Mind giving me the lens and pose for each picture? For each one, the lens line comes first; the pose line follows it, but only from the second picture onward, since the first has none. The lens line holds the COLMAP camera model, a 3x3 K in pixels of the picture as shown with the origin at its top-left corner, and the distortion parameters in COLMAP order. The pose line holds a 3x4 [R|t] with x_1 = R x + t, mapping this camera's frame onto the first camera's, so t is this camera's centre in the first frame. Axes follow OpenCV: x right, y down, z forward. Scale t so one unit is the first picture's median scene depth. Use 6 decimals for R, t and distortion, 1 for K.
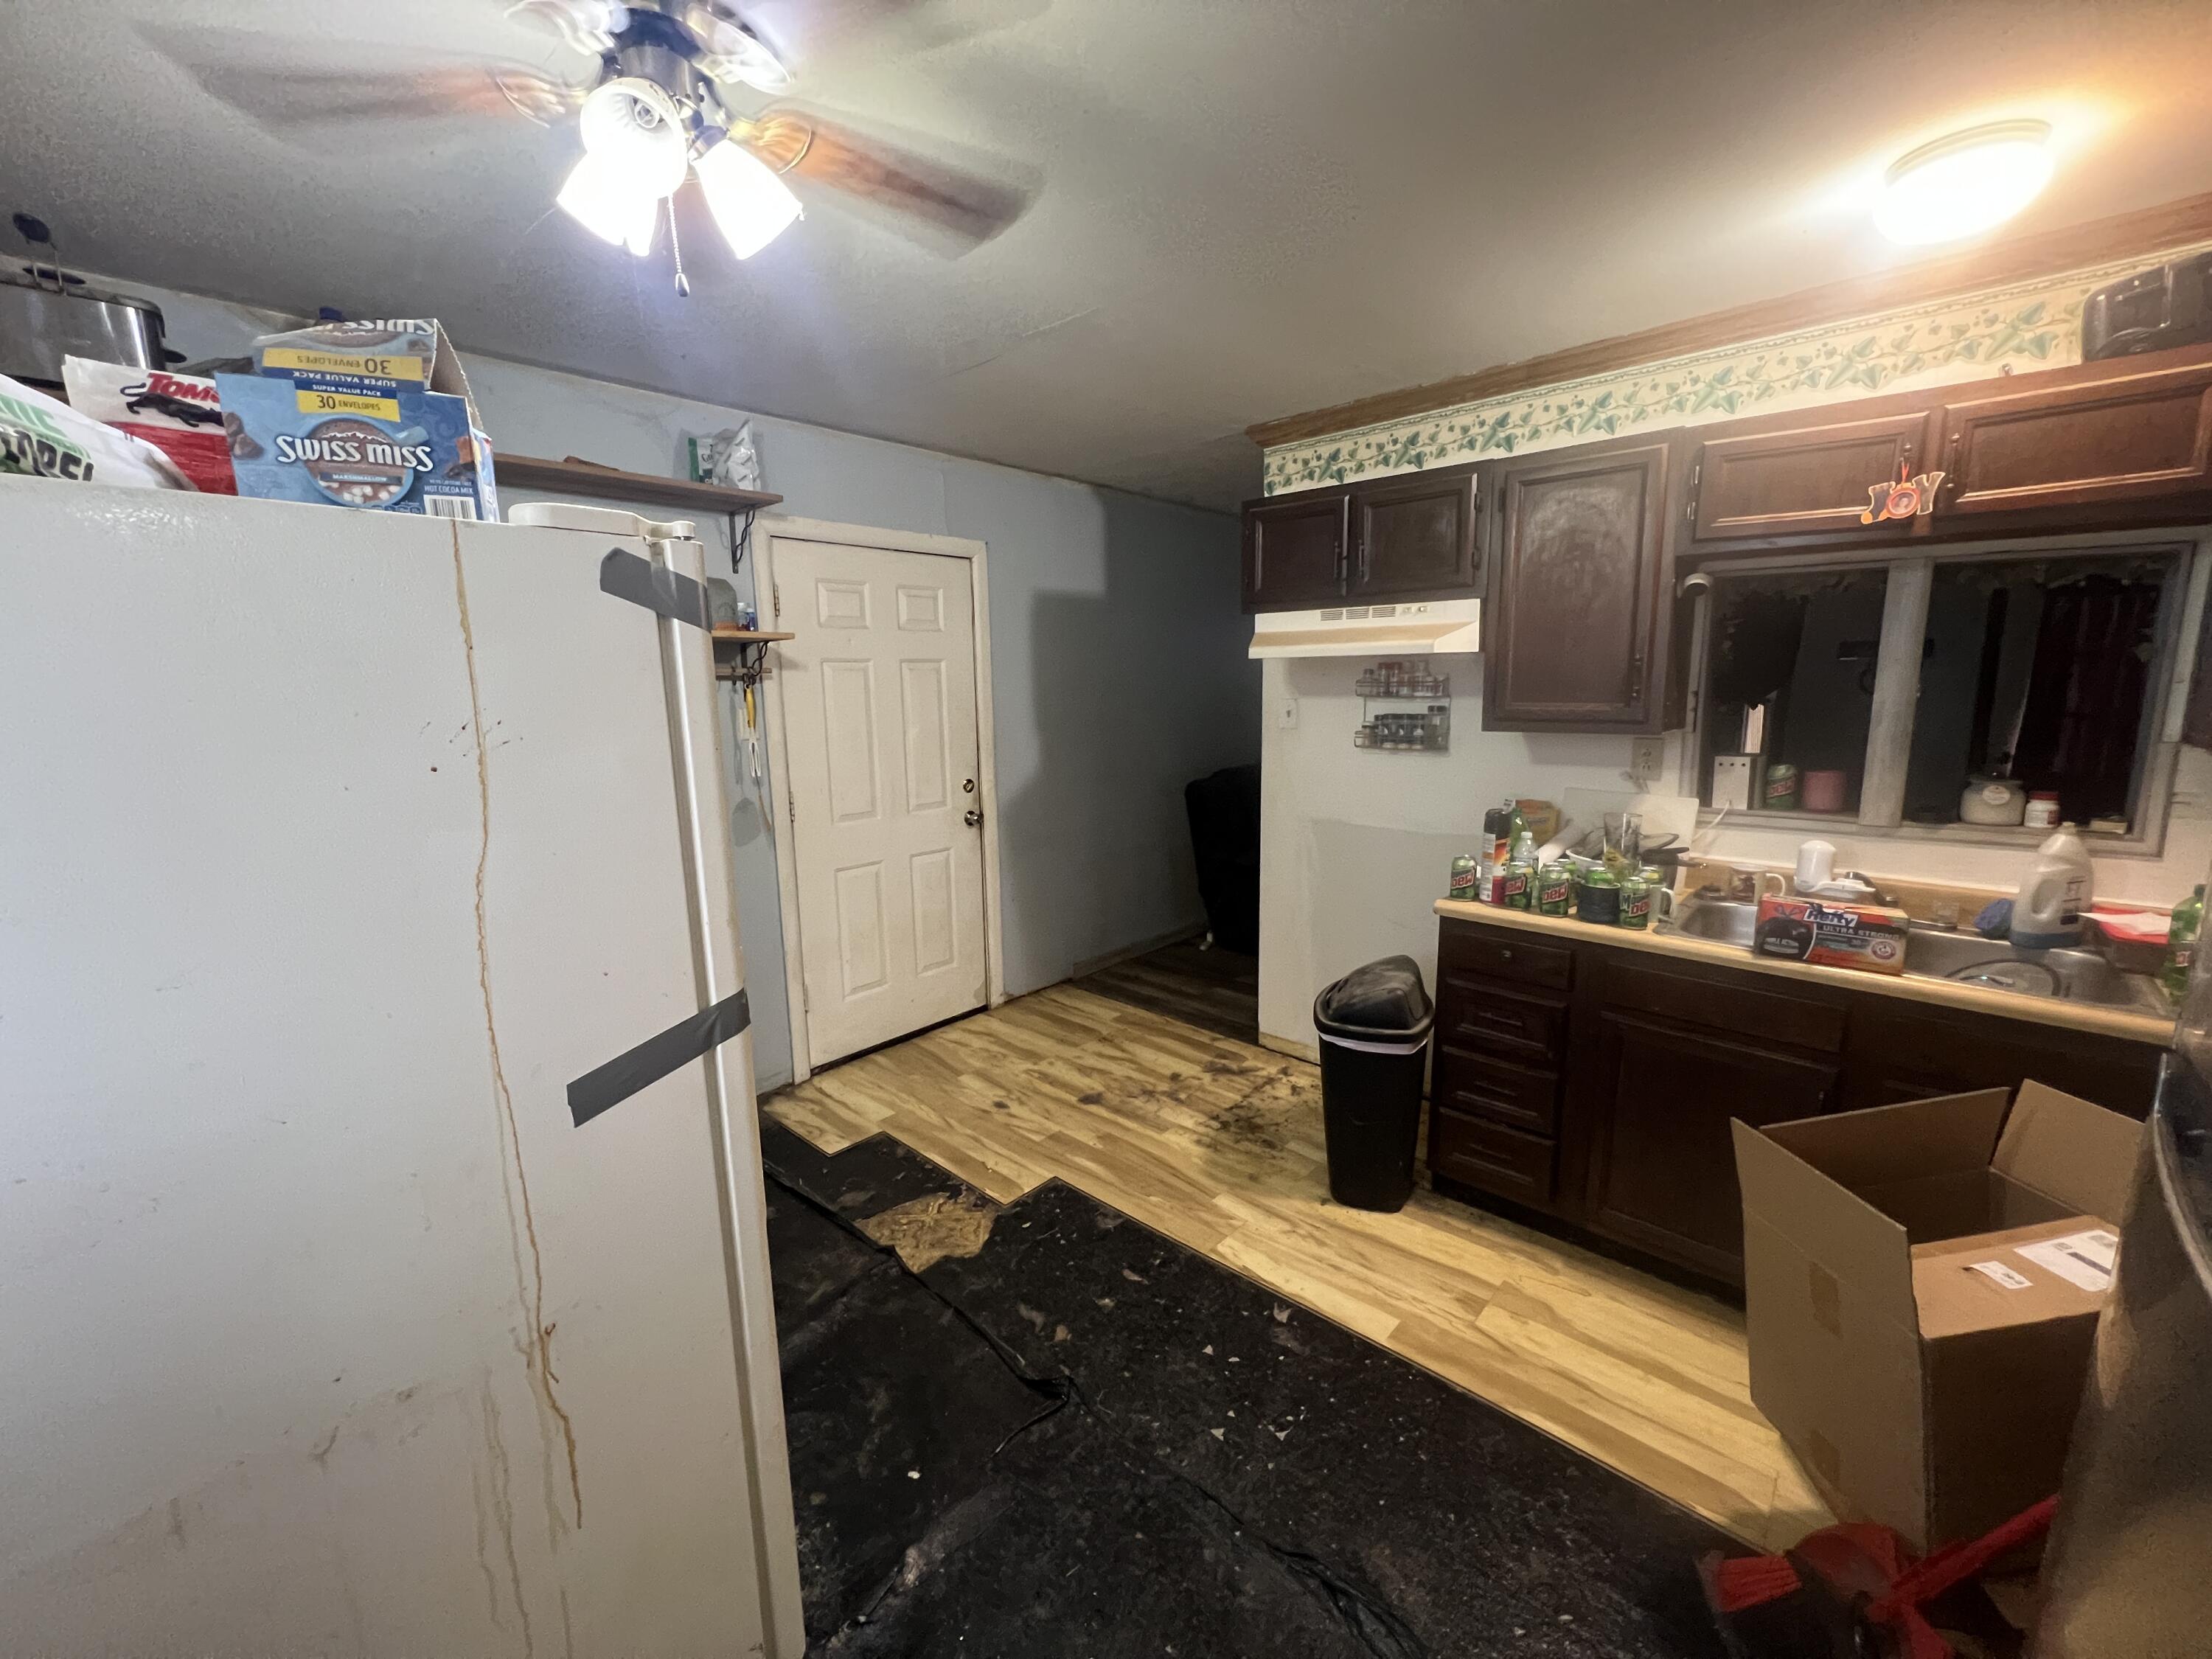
lens RADIAL K [[880.2, 0, 1098.1], [0, 880.2, 828.2], [0, 0, 1]] dist [-0.001315, -0.000183]
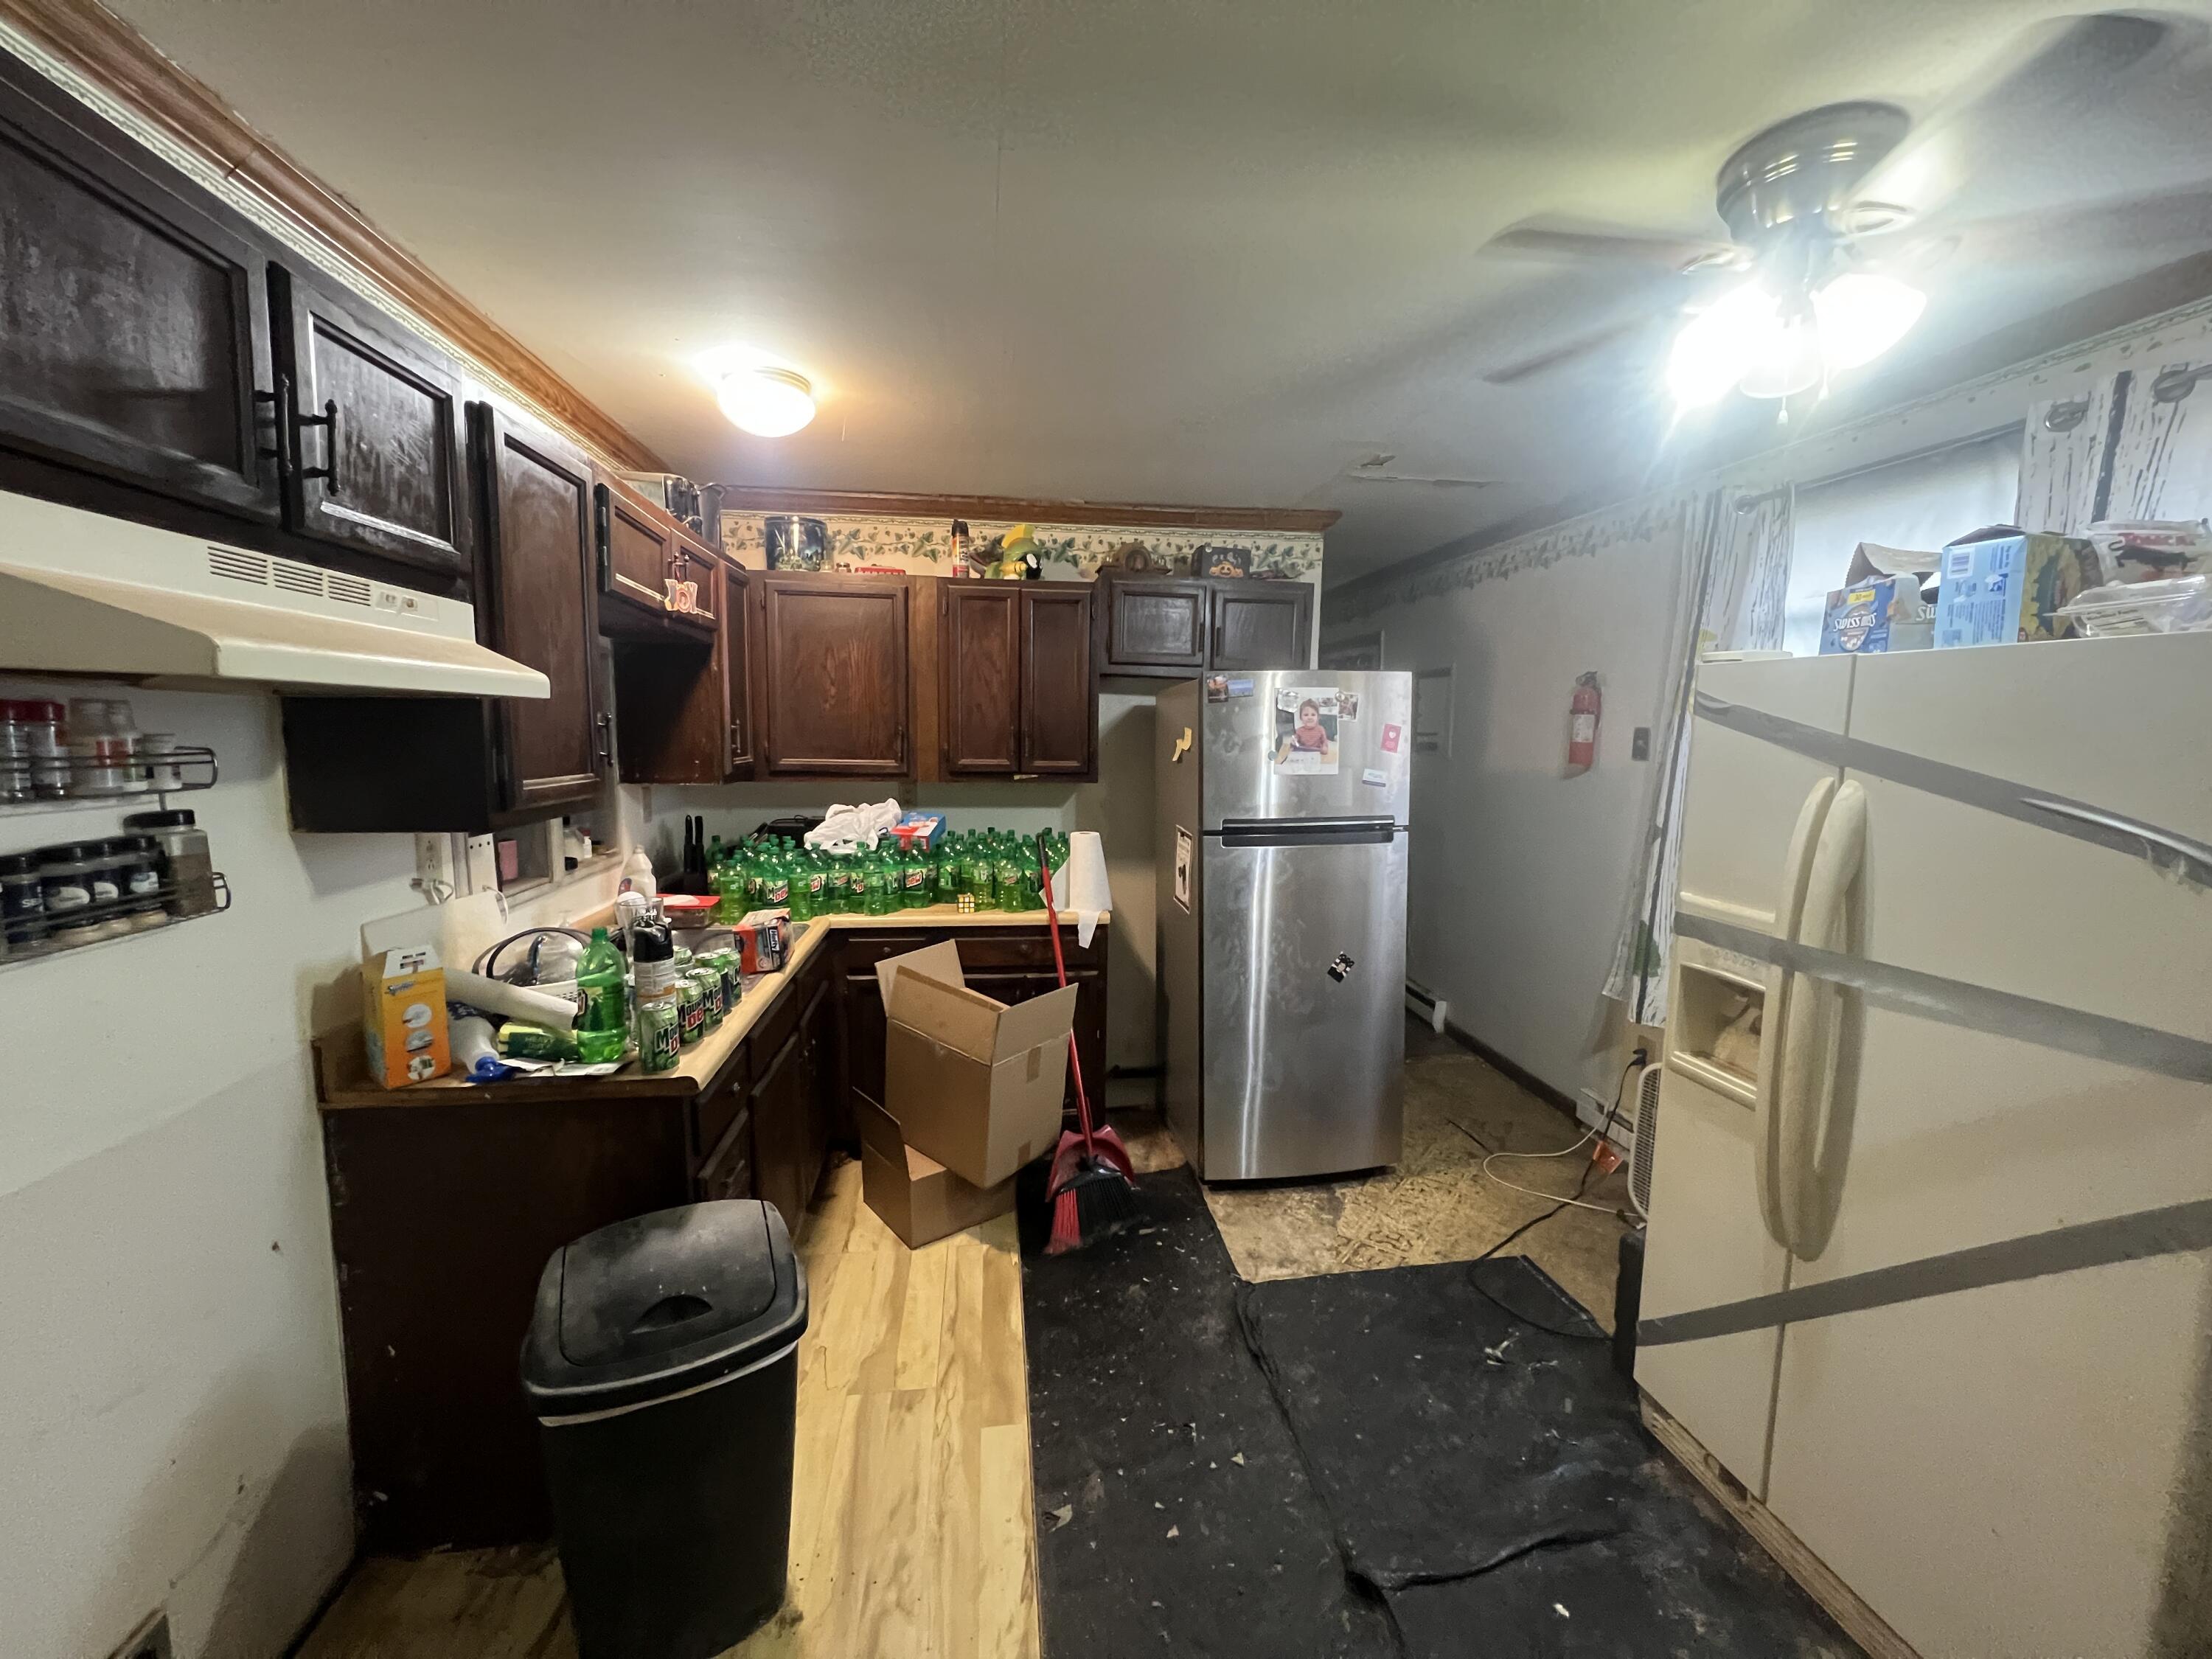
lens RADIAL K [[884.1, 0, 1101.1], [0, 884.1, 826.3], [0, 0, 1]] dist [0.000693, -0.000115]
pose [[-0.770949, -0.060238, 0.634041, -0.212474], [0.110859, 0.967629, 0.226727, -0.174065], [-0.627174, 0.245084, -0.739315, 1.010703]]
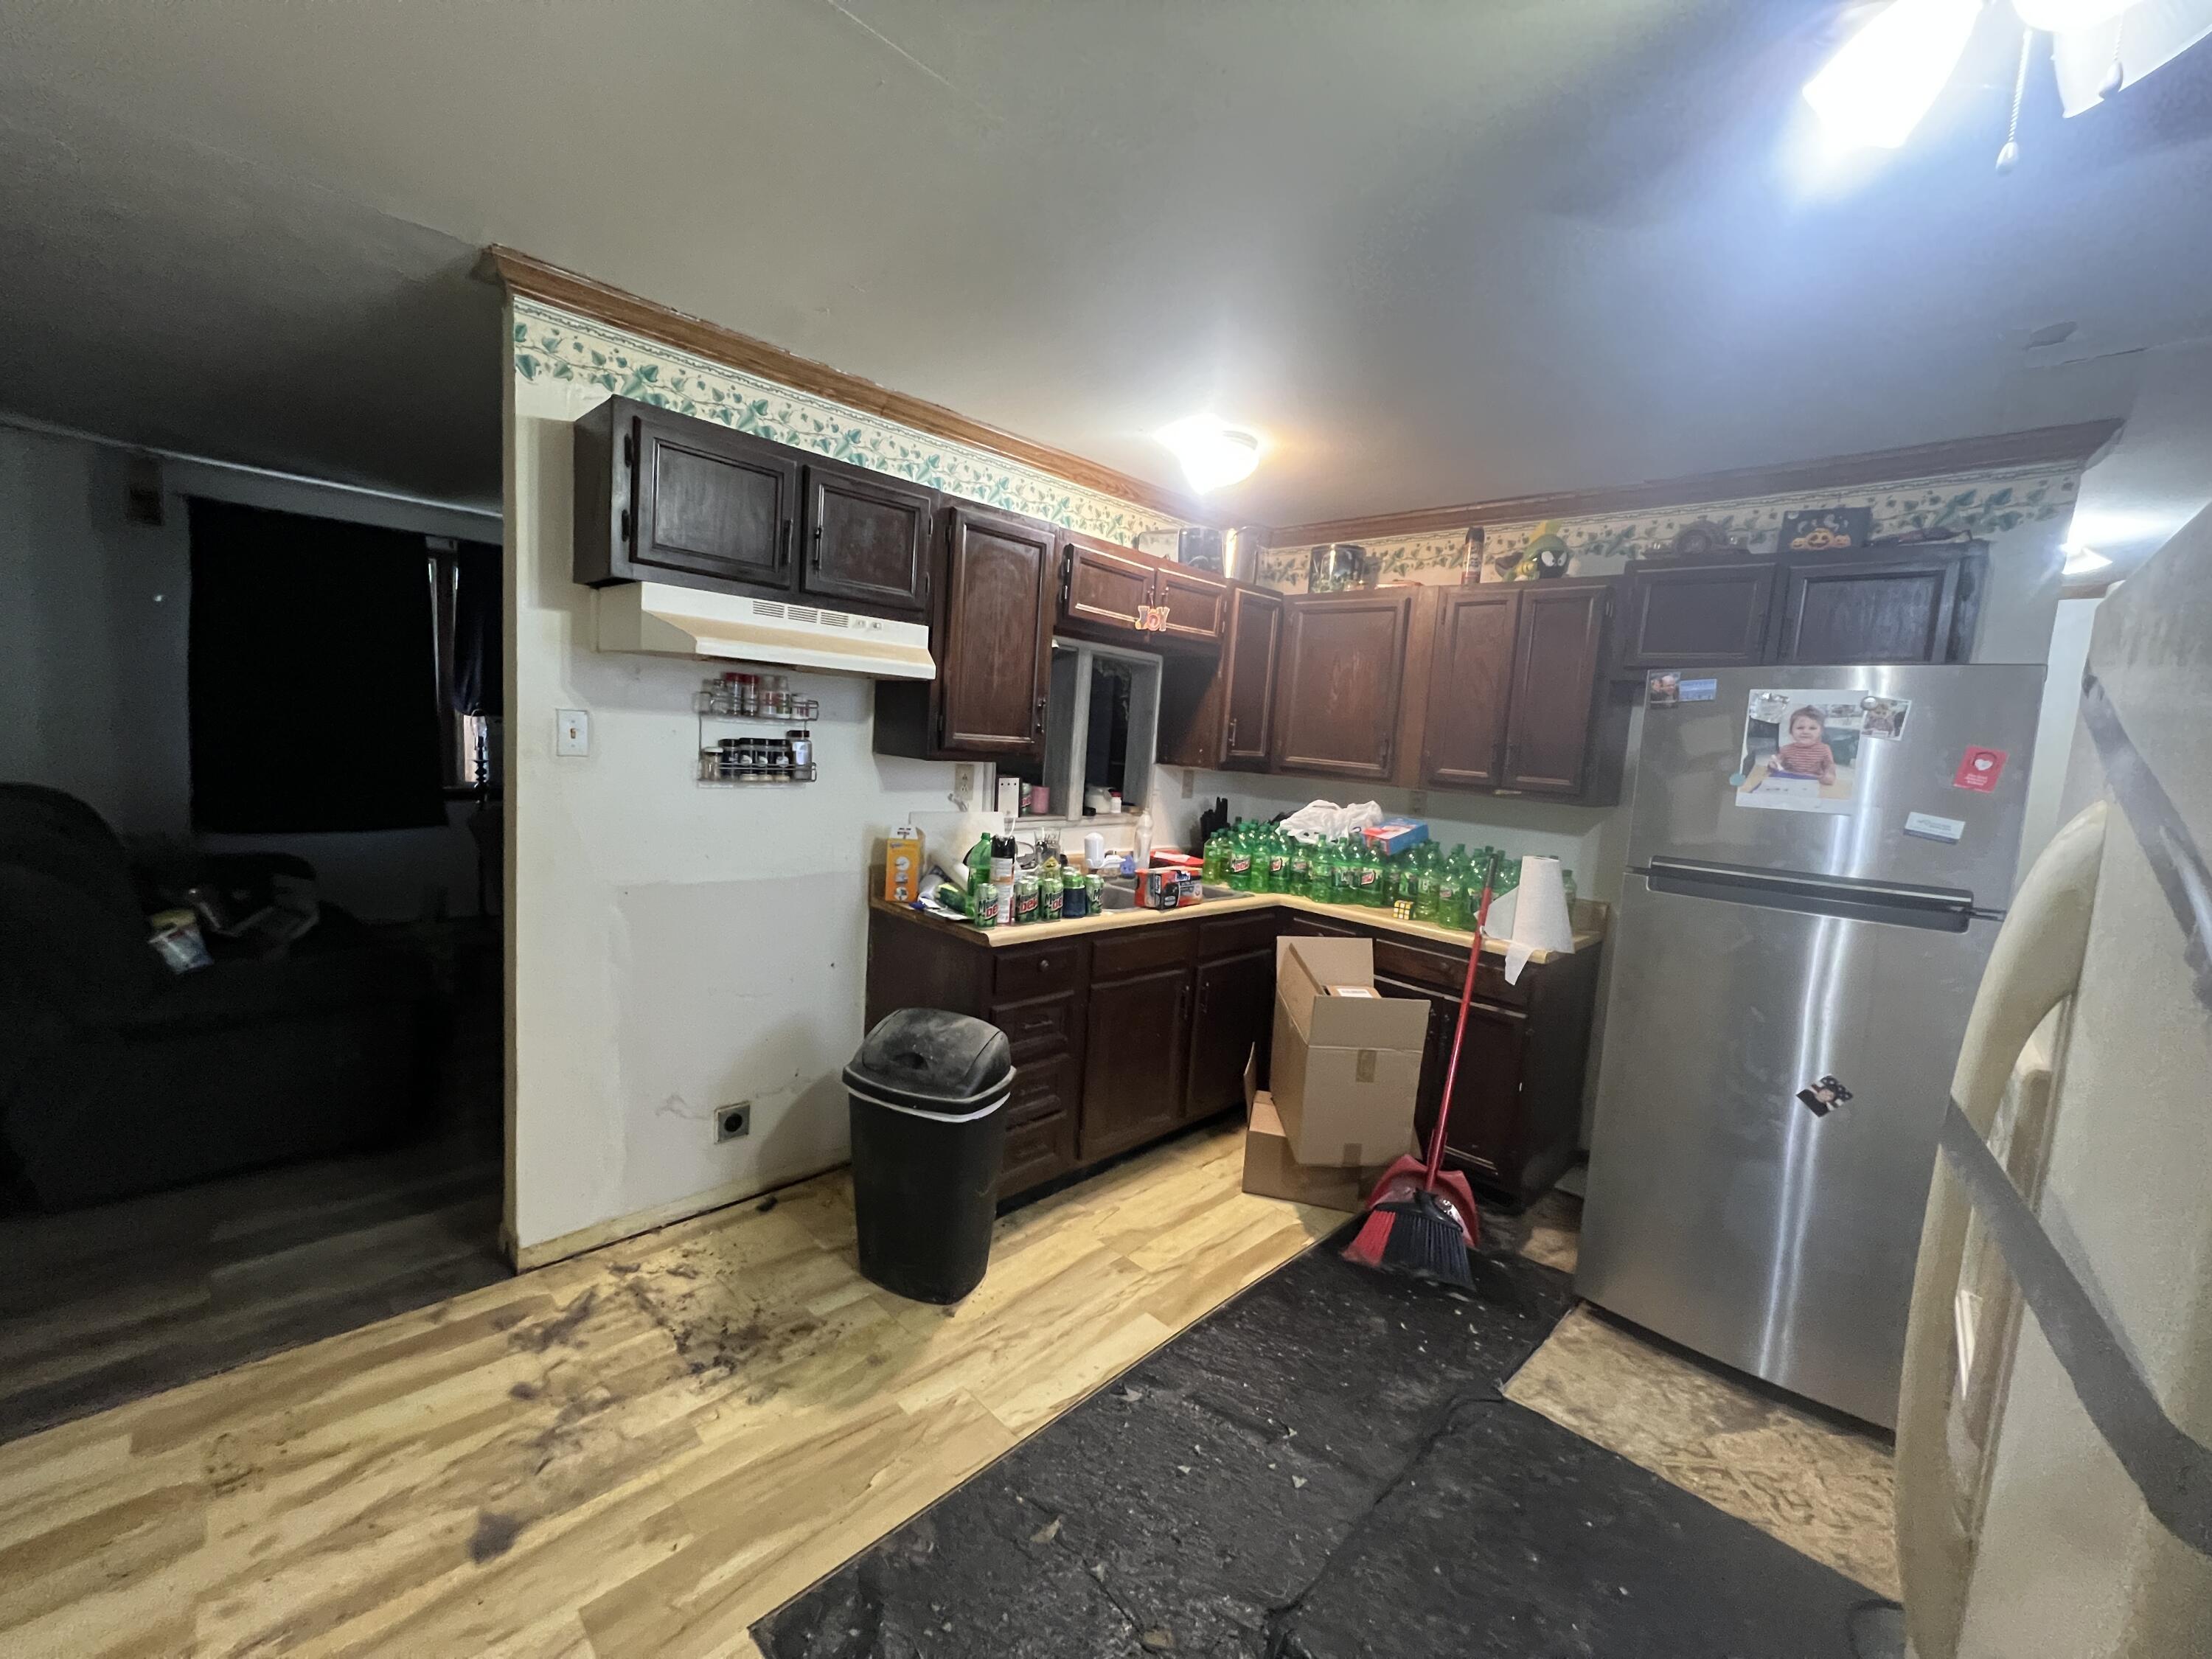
lens RADIAL K [[887.6, 0, 1104.3], [0, 887.6, 824.9], [0, 0, 1]] dist [0.000204, 0.000274]
pose [[0.029713, -0.086261, 0.995829, -0.476433], [0.099781, 0.991549, 0.082913, -0.087279], [-0.994566, 0.096901, 0.038069, 0.661542]]
